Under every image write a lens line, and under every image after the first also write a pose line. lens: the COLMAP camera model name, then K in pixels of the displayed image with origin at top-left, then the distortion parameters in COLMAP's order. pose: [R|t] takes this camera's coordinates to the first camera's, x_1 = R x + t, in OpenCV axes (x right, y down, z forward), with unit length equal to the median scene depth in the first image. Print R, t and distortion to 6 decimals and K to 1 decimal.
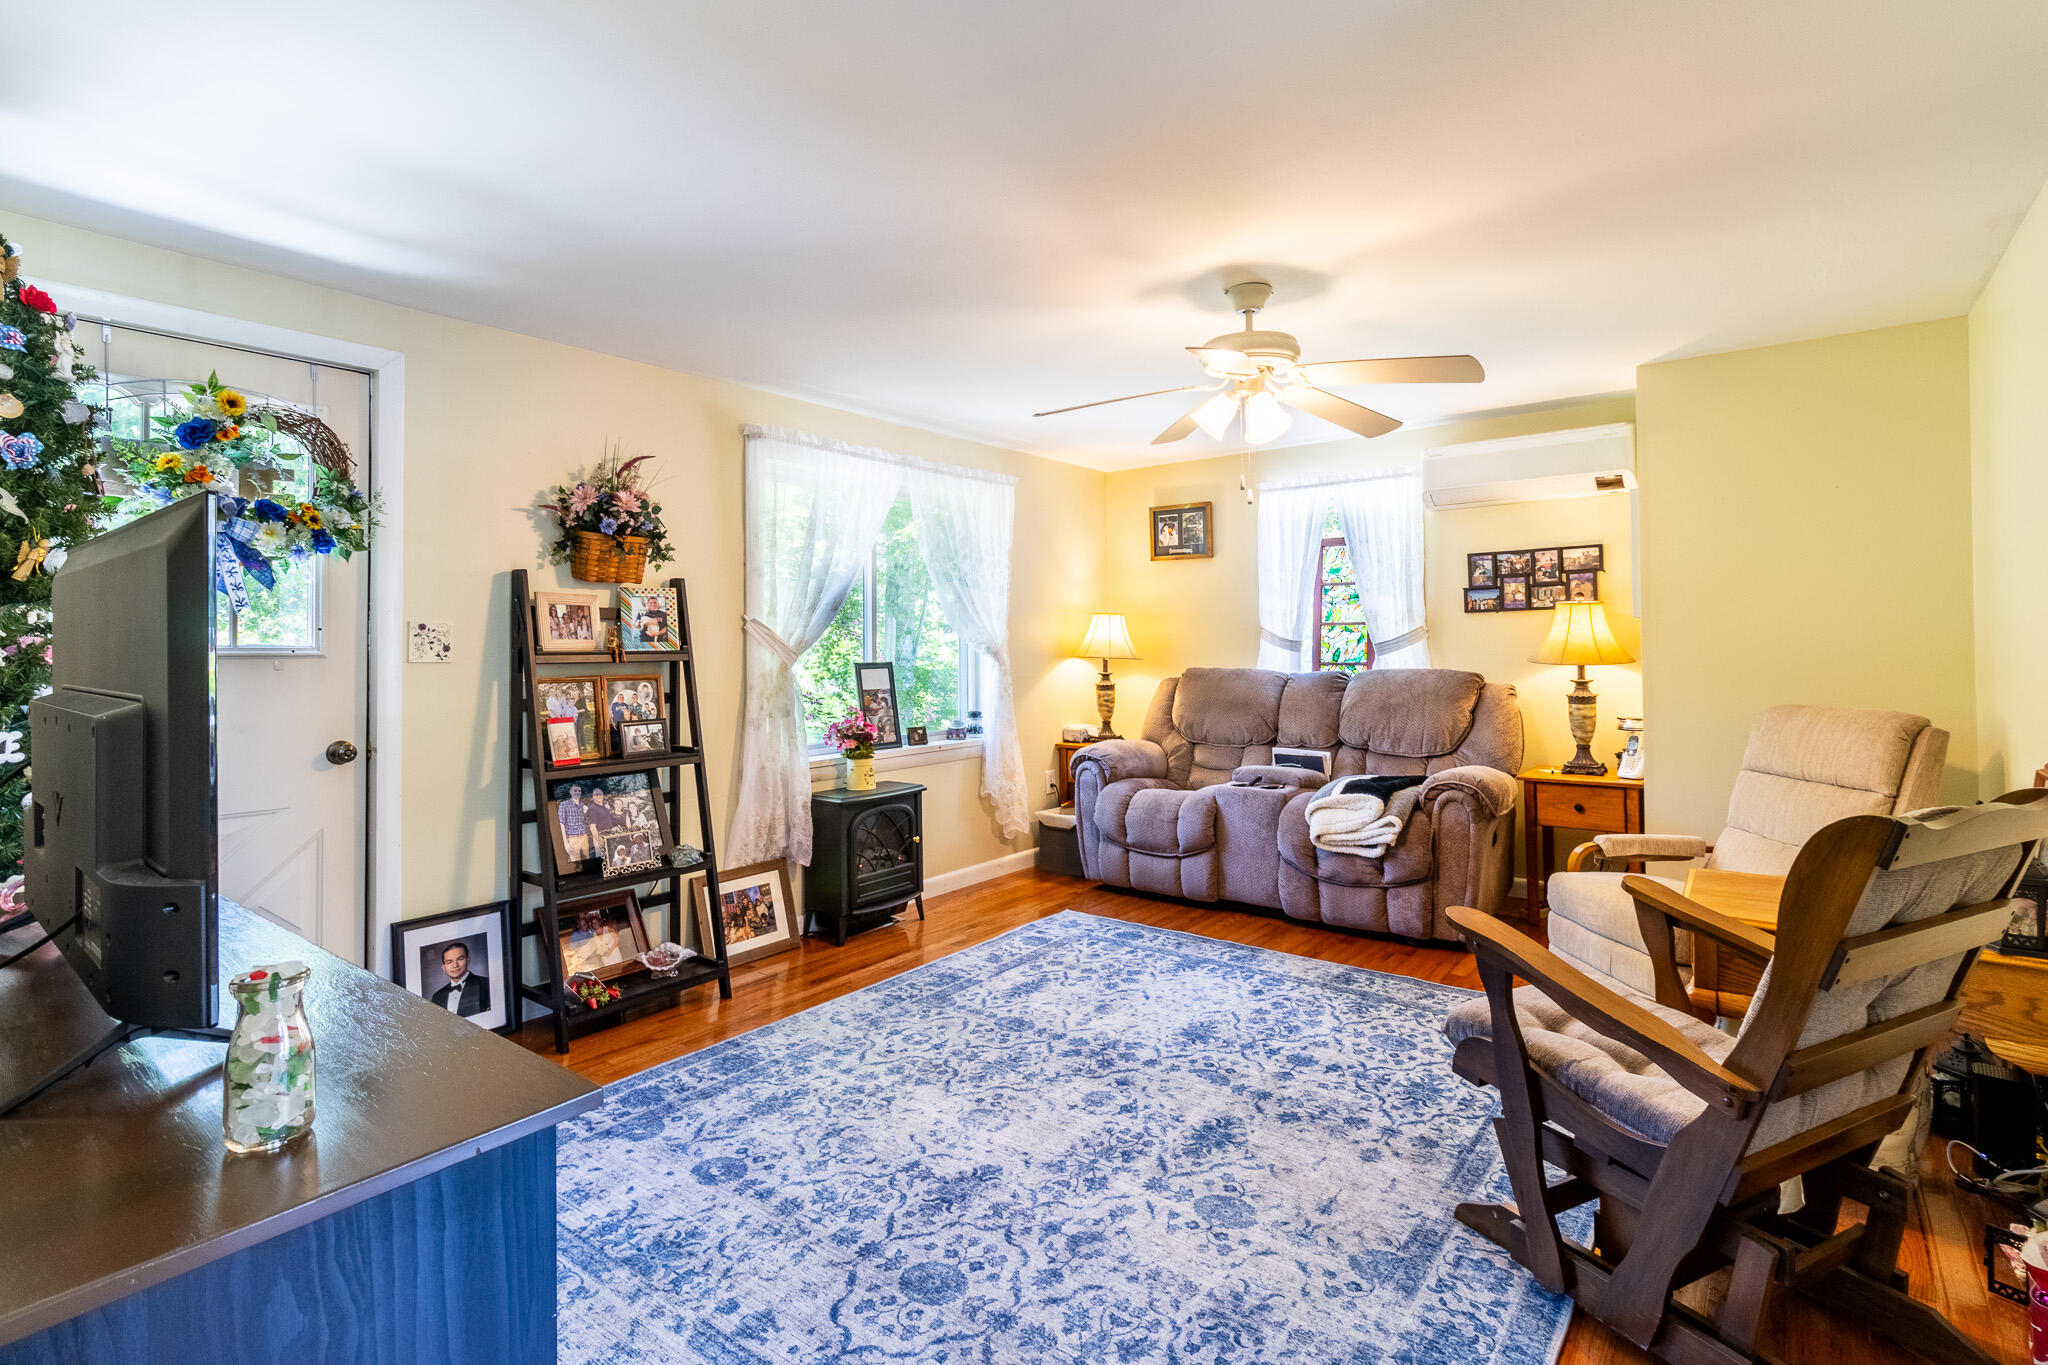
lens RADIAL K [[950.6, 0, 1021.8], [0, 950.6, 640.1], [0, 0, 1]] dist [0.000726, 0.000108]
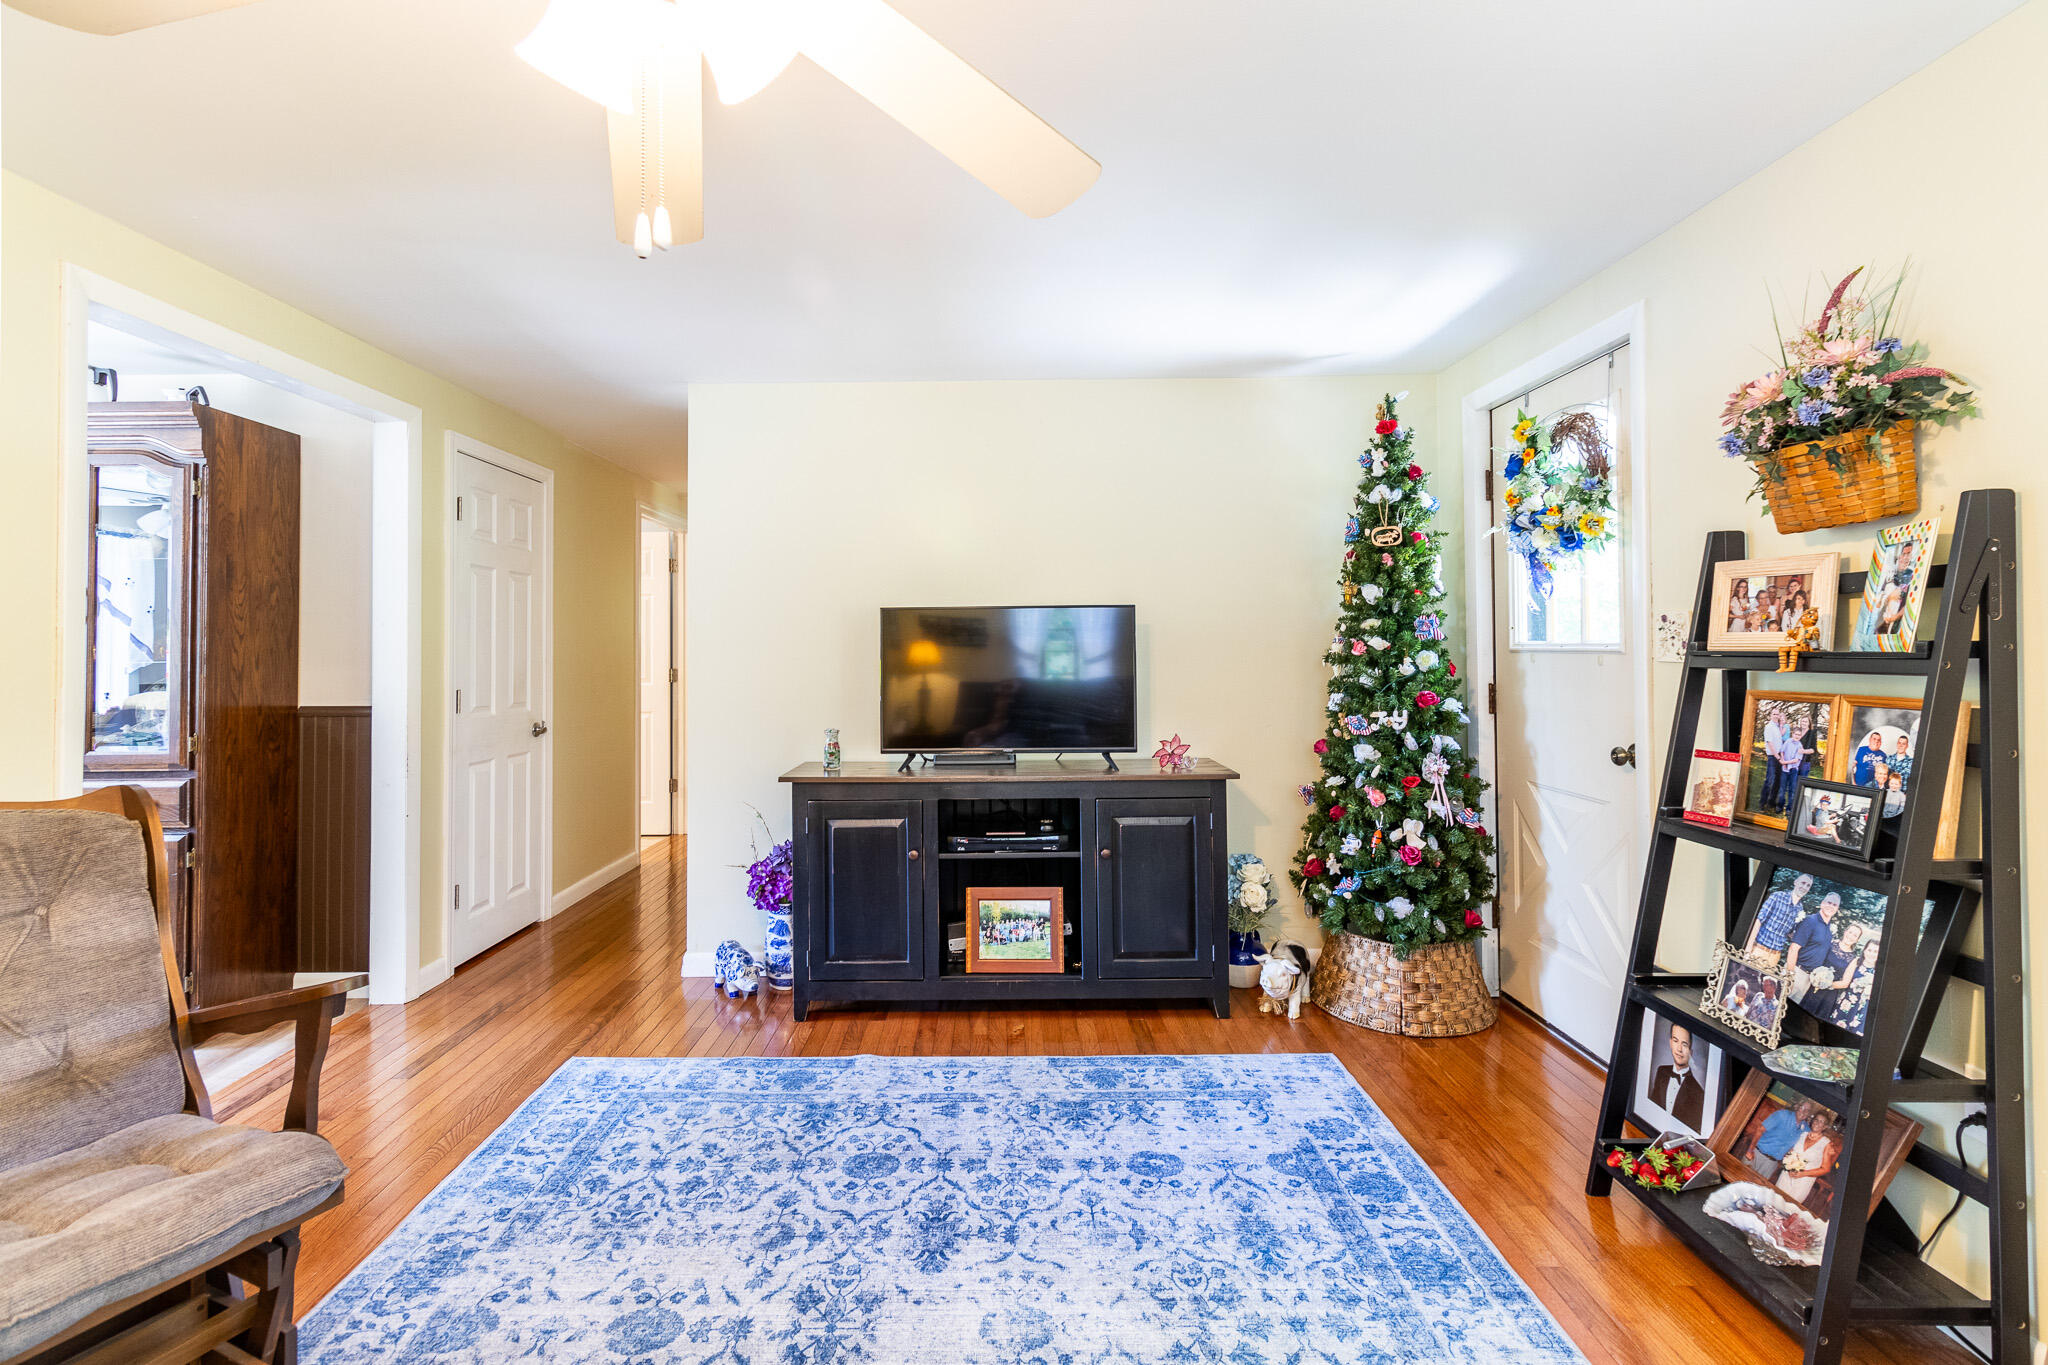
lens RADIAL K [[948.2, 0, 988.1], [0, 948.2, 627.5], [0, 0, 1]] dist [0.000151, -0.000167]
pose [[-0.784502, 0.000655, -0.620126, 0.473135], [0.016485, 0.999668, -0.019800, 0.000306], [0.619907, -0.025756, -0.784252, 1.778371]]
